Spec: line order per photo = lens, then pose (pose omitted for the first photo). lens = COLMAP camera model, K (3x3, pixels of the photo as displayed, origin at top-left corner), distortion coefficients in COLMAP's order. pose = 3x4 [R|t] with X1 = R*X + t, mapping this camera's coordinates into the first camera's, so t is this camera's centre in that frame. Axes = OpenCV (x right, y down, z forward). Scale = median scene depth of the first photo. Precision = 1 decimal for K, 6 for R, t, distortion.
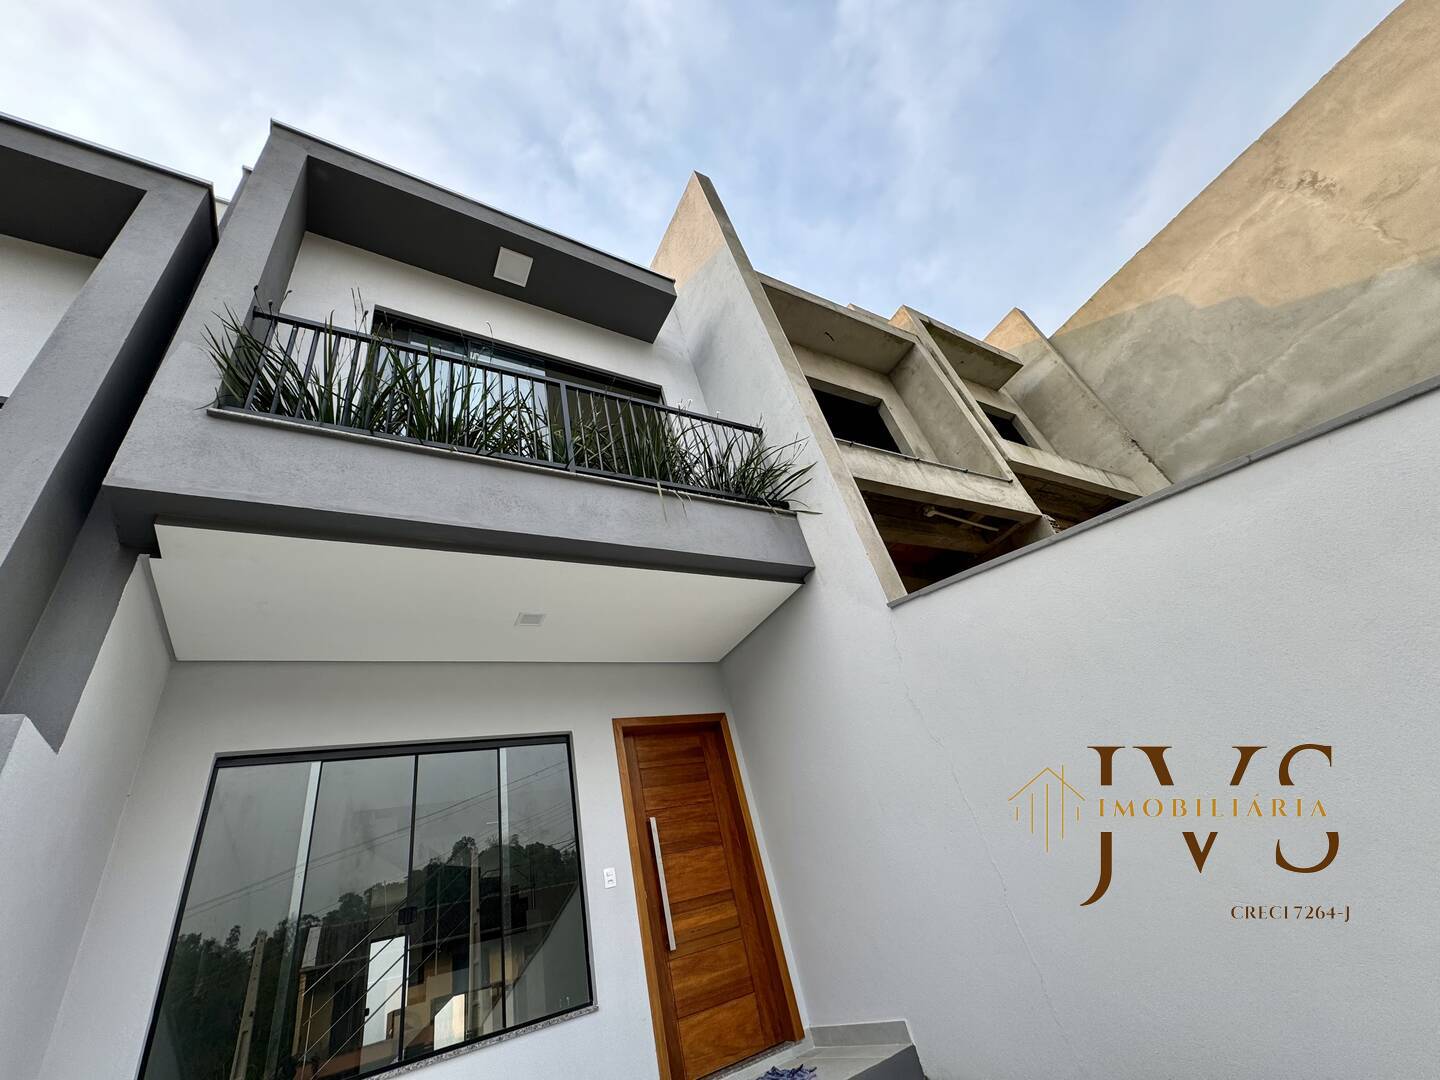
lens RADIAL K [[576.9, 0, 719.1], [0, 576.9, 539.0], [0, 0, 1]] dist [-0.001507, 0.000399]
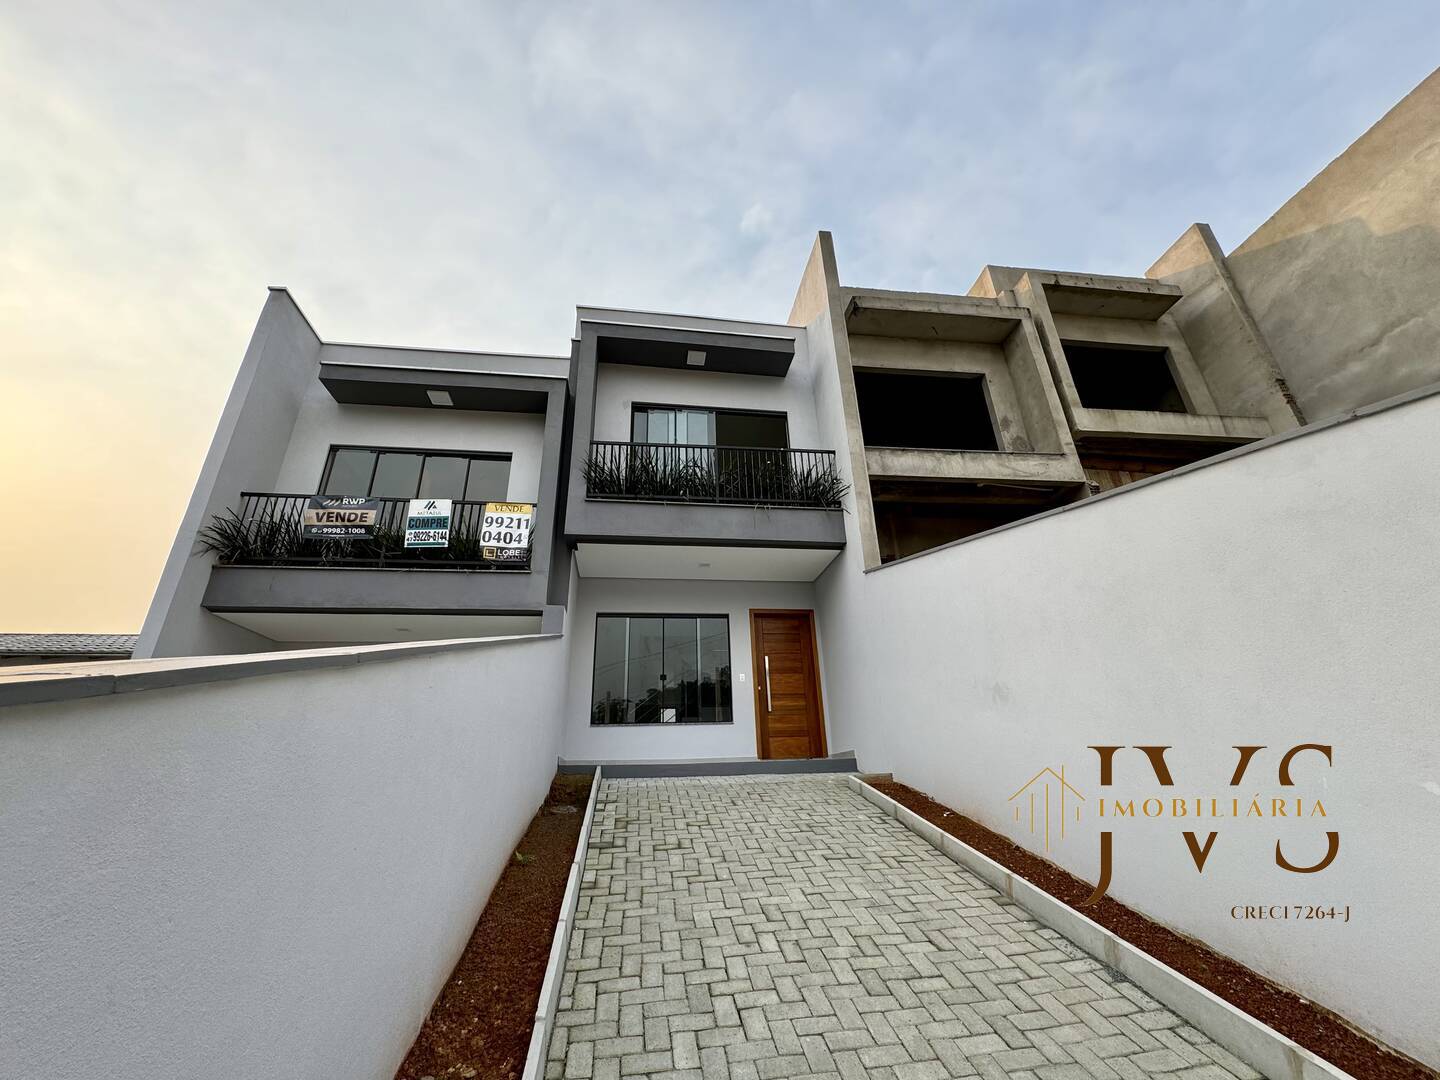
lens RADIAL K [[576.9, 0, 719.1], [0, 576.9, 539.0], [0, 0, 1]] dist [-0.001507, 0.000399]
pose [[0.912189, 0.045795, -0.407203, 0.271386], [0.054056, 0.971603, 0.230361, -0.203928], [0.406189, -0.232145, 0.883809, -0.396594]]
